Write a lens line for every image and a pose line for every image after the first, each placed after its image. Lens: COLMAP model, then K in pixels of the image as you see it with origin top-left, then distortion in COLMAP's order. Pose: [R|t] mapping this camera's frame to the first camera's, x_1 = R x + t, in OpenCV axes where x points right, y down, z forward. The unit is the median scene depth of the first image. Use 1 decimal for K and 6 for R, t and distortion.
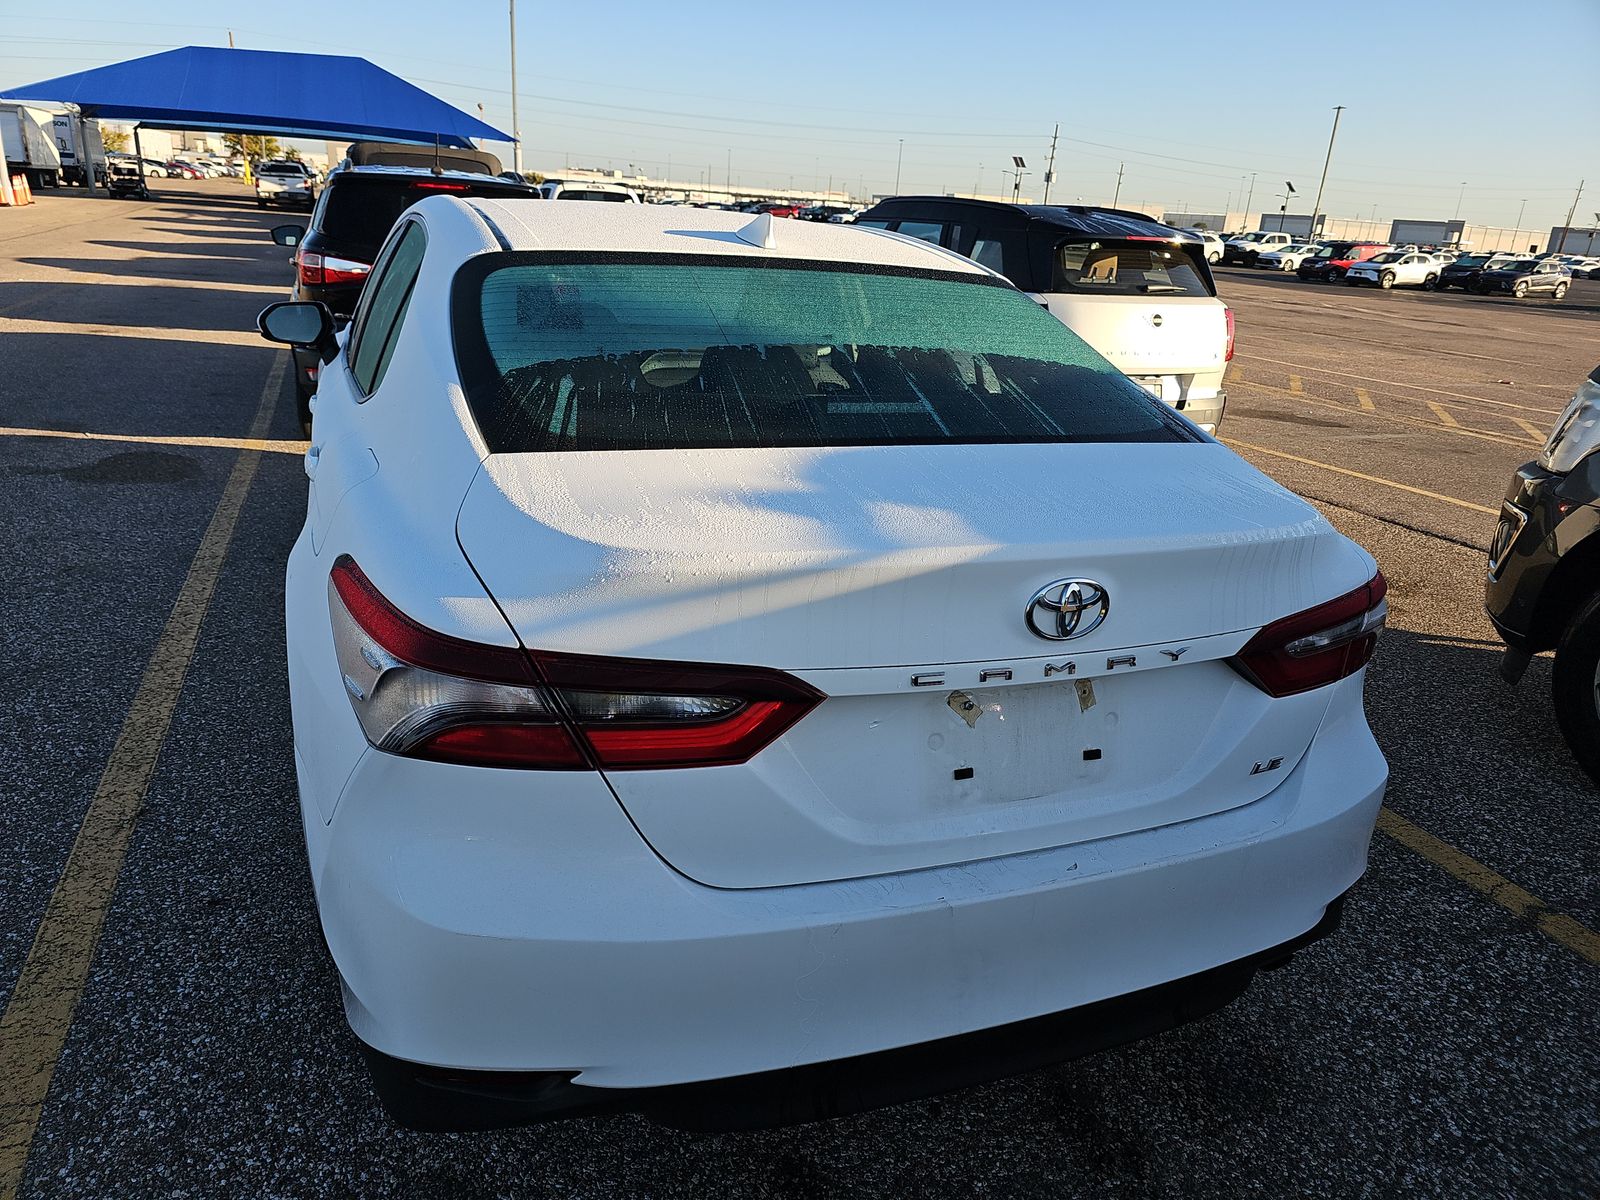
lens RADIAL K [[1086.1, 0, 805.6], [0, 1086.1, 611.1], [0, 0, 1]] dist [0.031551, -0.039721]
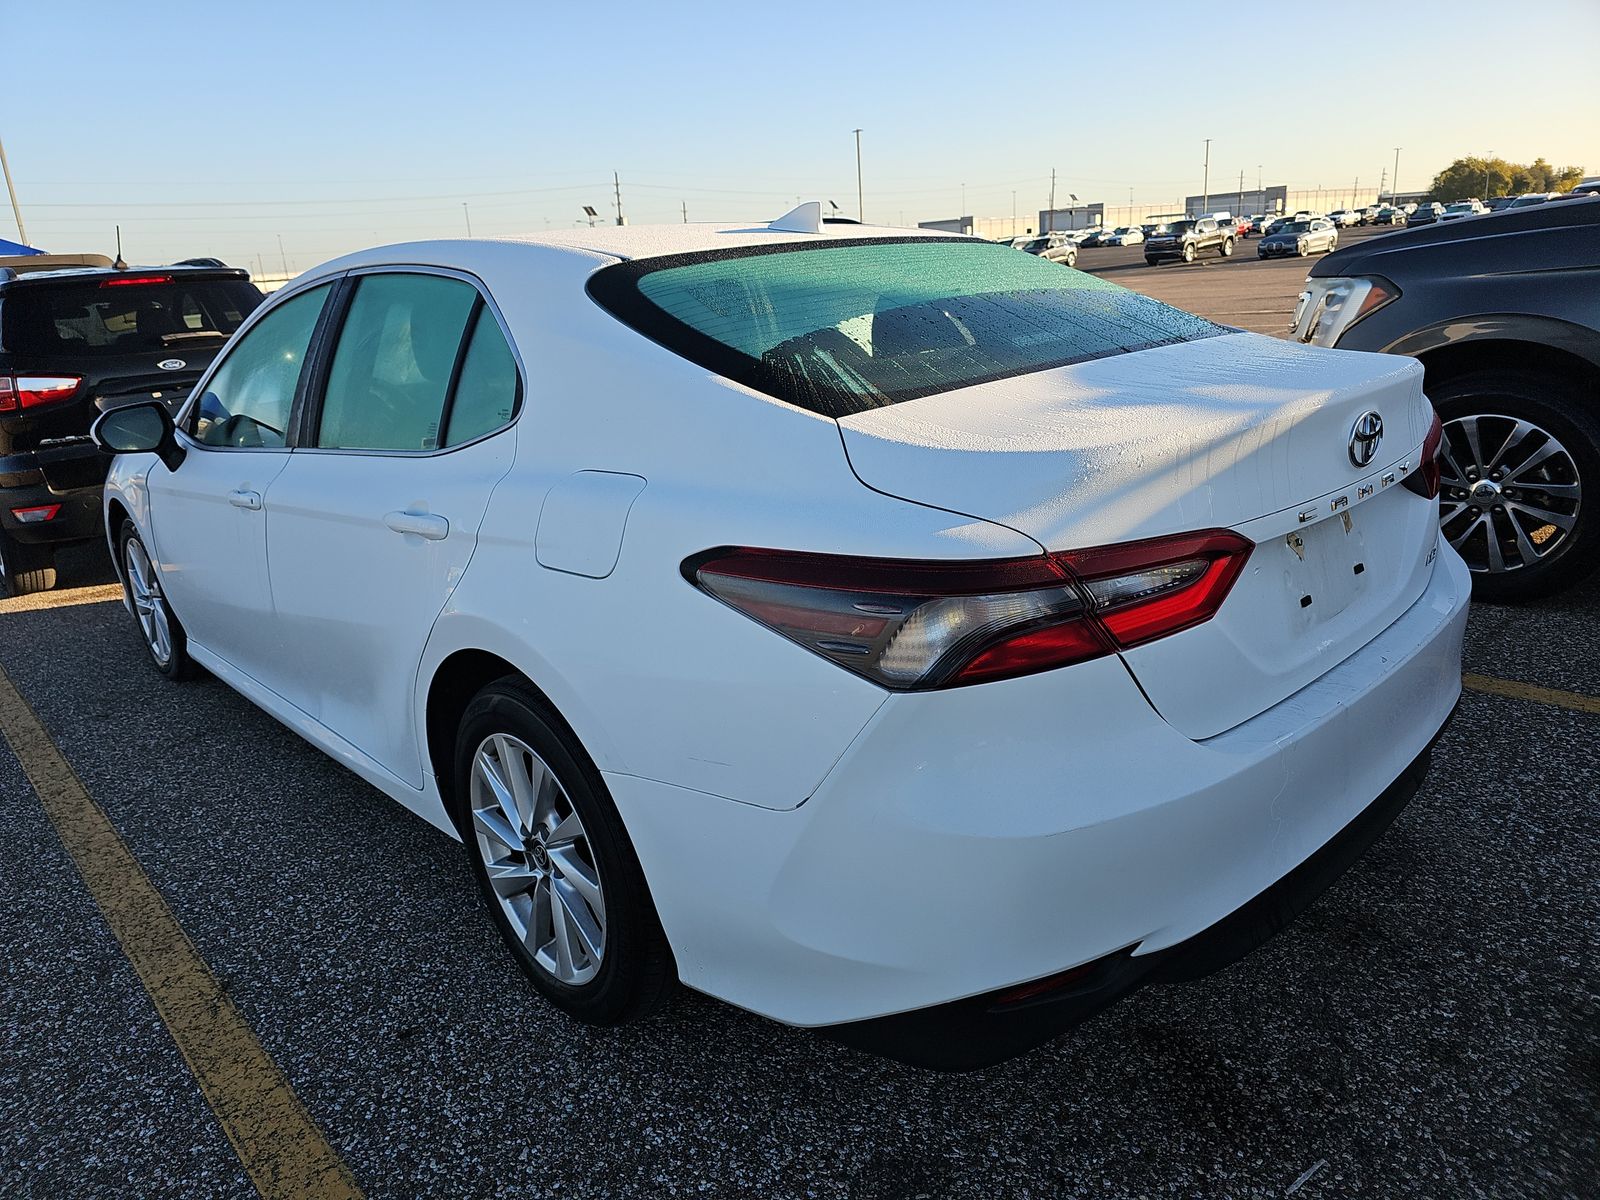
lens RADIAL K [[1086.1, 0, 795.9], [0, 1086.1, 590.0], [0, 0, 1]] dist [0.031551, -0.039721]
pose [[0.919189, -0.230797, 0.319099, -0.560383], [0.249559, 0.968181, -0.018612, 0.018367], [-0.304650, 0.096742, 0.947539, 0.043901]]
